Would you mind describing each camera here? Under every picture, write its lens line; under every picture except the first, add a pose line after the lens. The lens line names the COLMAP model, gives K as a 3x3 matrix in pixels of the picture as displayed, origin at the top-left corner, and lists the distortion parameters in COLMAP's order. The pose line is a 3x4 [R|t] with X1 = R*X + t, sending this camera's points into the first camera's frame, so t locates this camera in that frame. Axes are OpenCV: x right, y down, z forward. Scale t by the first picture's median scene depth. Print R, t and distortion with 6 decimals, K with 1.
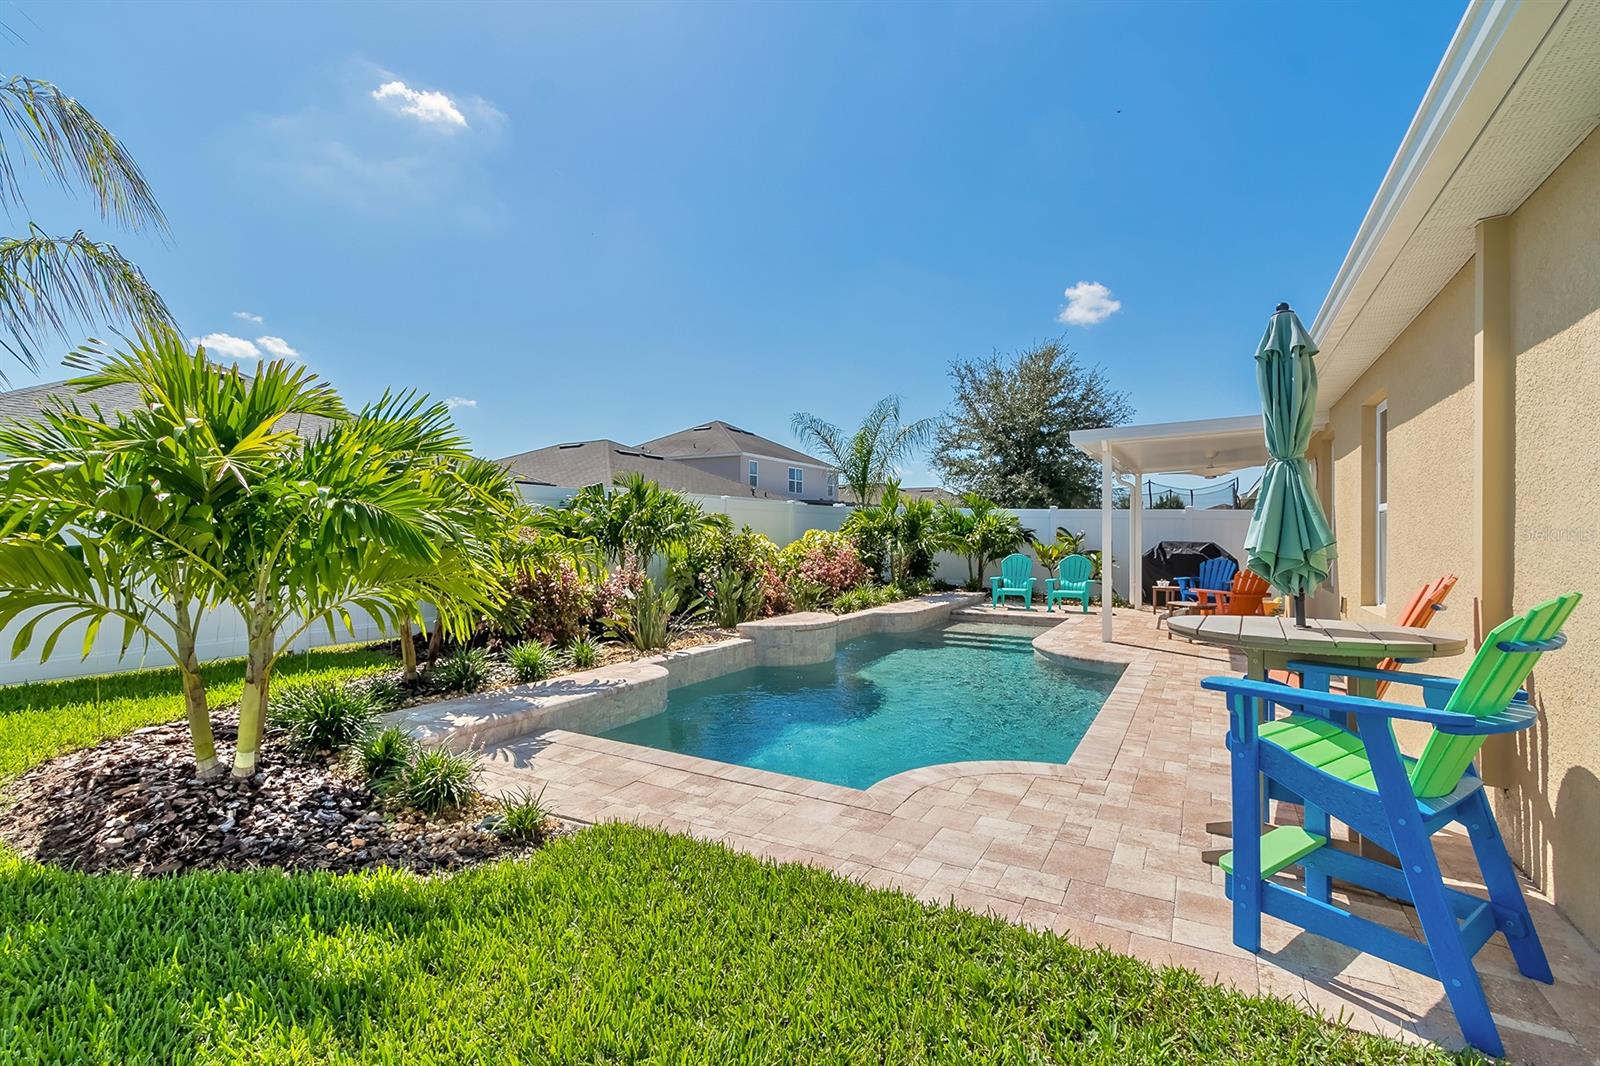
lens RADIAL K [[725.1, 0, 772.7], [0, 725.1, 533.9], [0, 0, 1]] dist [0.004875, -0.001445]
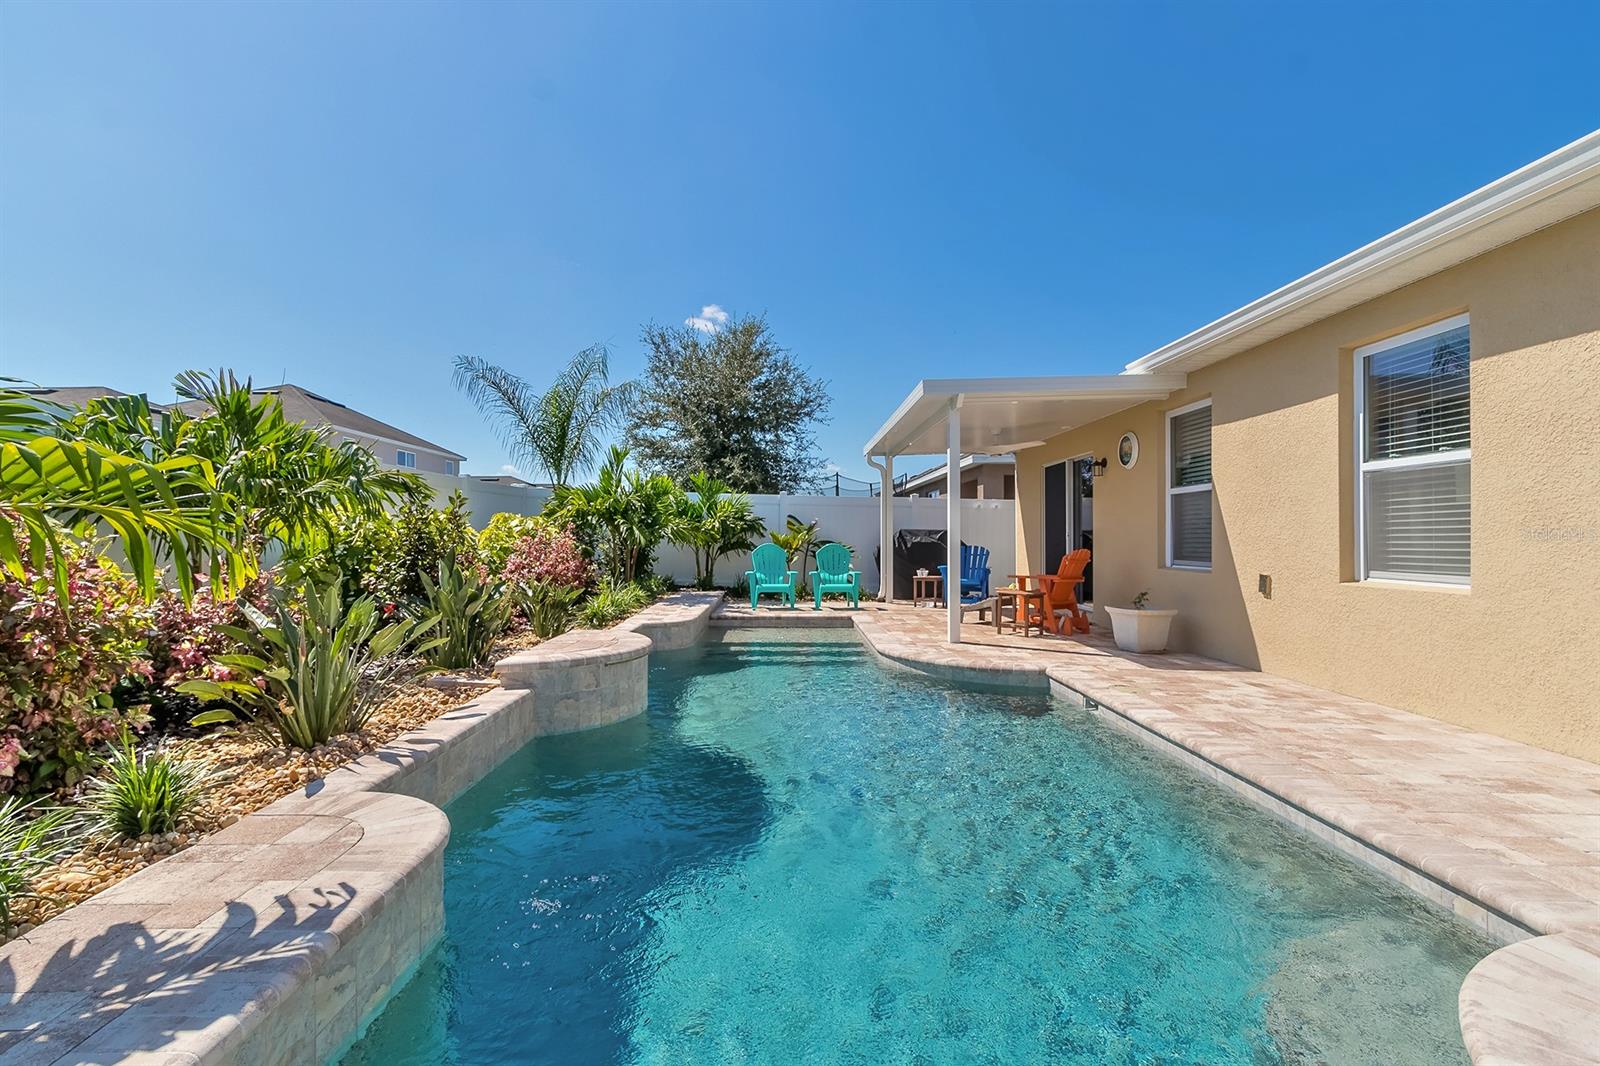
lens RADIAL K [[725.1, 0, 772.7], [0, 725.1, 533.9], [0, 0, 1]] dist [0.004875, -0.001445]
pose [[0.861128, 0.001061, 0.508386, -0.094630], [0.001448, 0.999989, -0.004540, 0.021514], [-0.508385, 0.004646, 0.861117, 0.286987]]
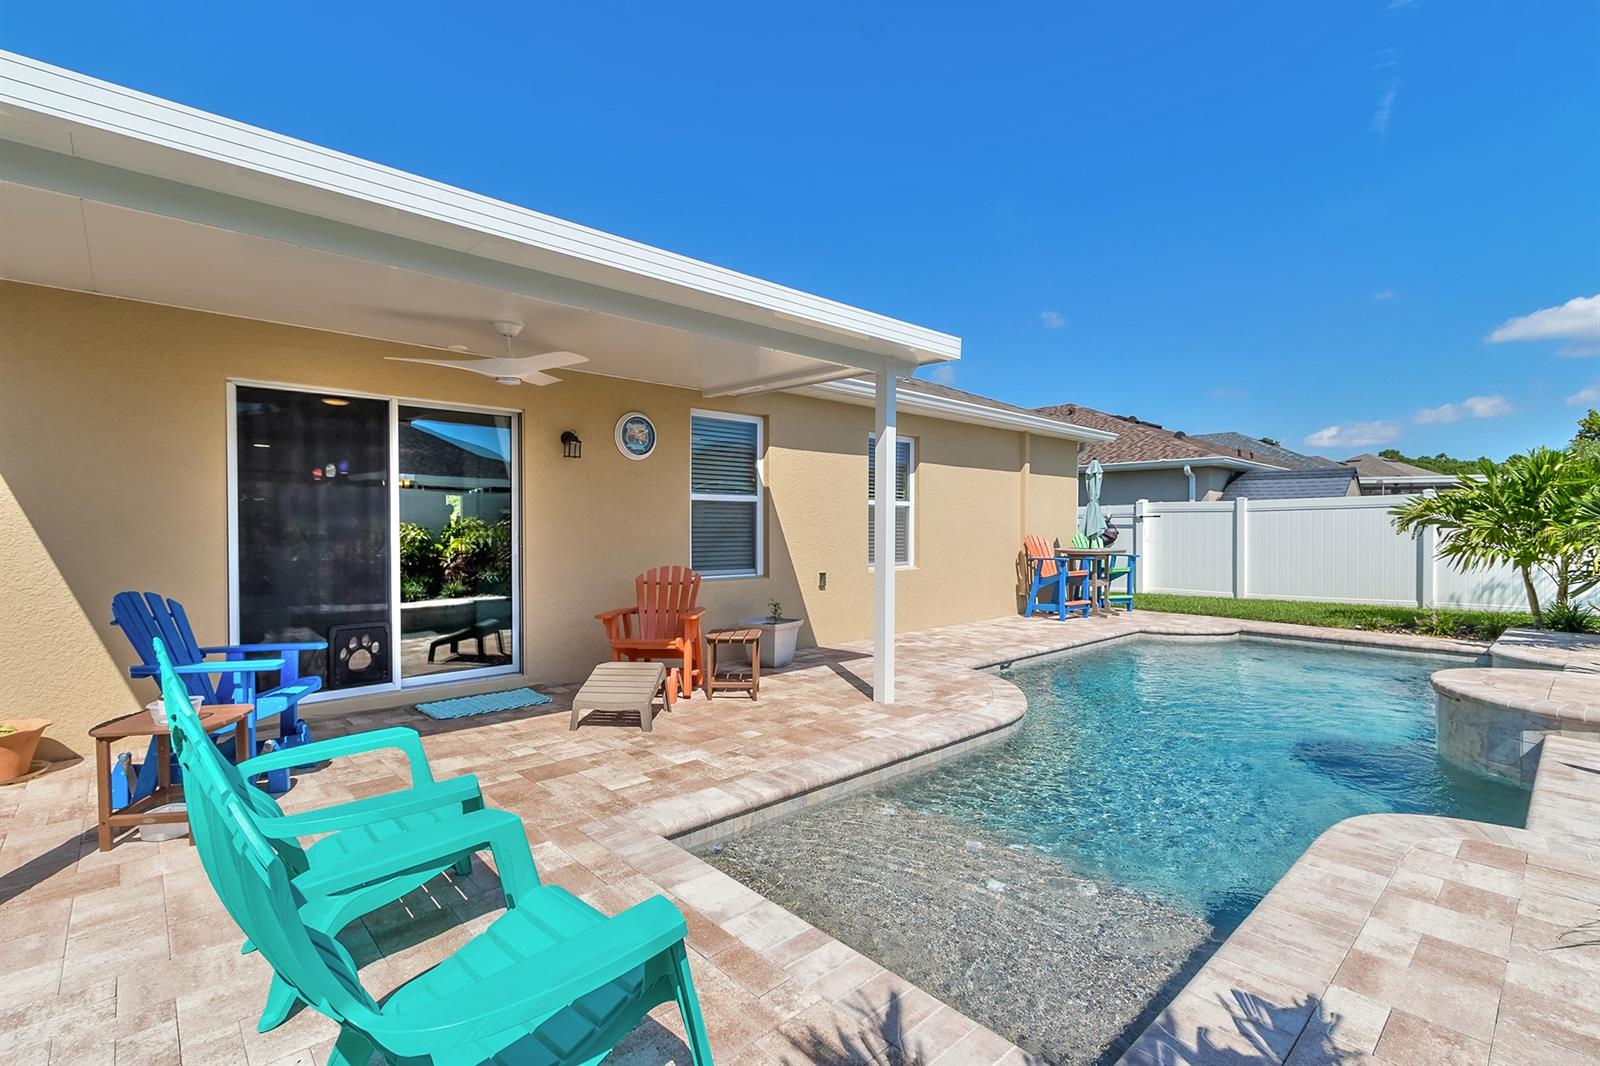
lens RADIAL K [[730.7, 0, 773.5], [0, 730.7, 535.2], [0, 0, 1]] dist [0.005986, -0.000551]
pose [[-0.959409, -0.008129, 0.281902, 0.271790], [-0.004476, 0.999898, 0.013600, 0.005712], [-0.281984, 0.011786, -0.959347, 1.128895]]
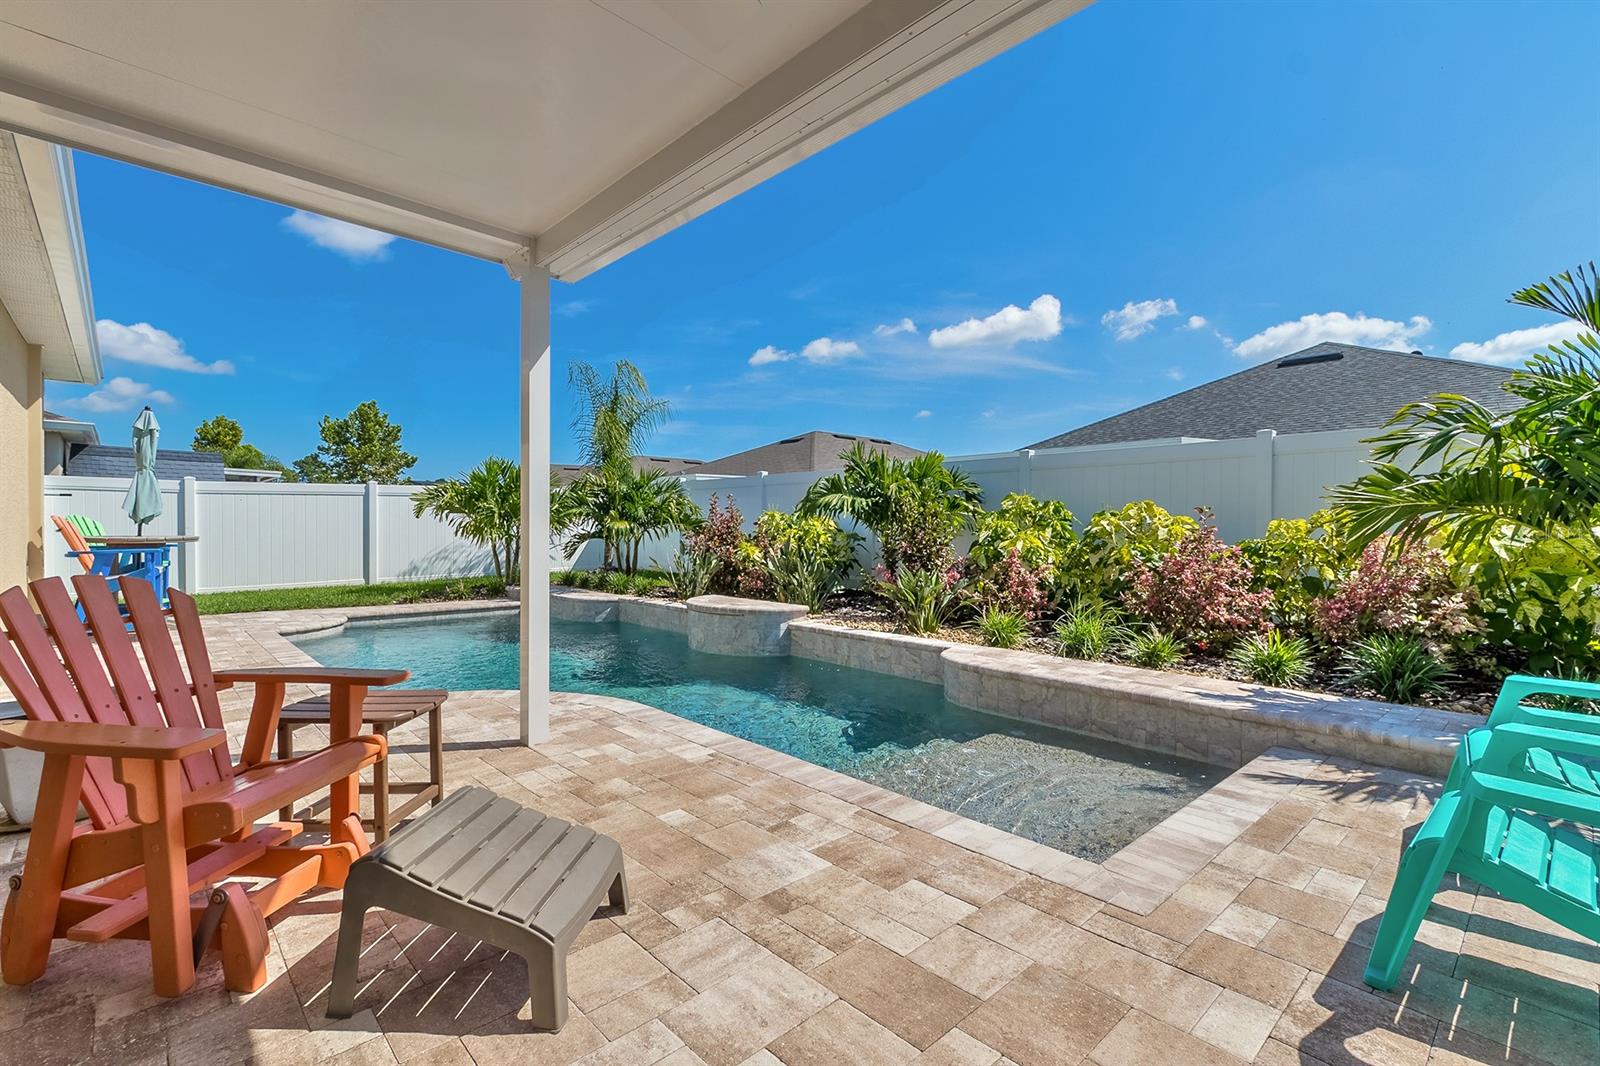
lens RADIAL K [[711.4, 0, 800.0], [0, 711.4, 533.0], [0, 0, 1]] dist [0.000093, -0.000251]
pose [[-0.265878, 0.002659, -0.964003, 0.568486], [-0.007859, 0.999957, 0.004926, 0.021862], [0.963975, 0.008886, -0.265846, 0.886951]]
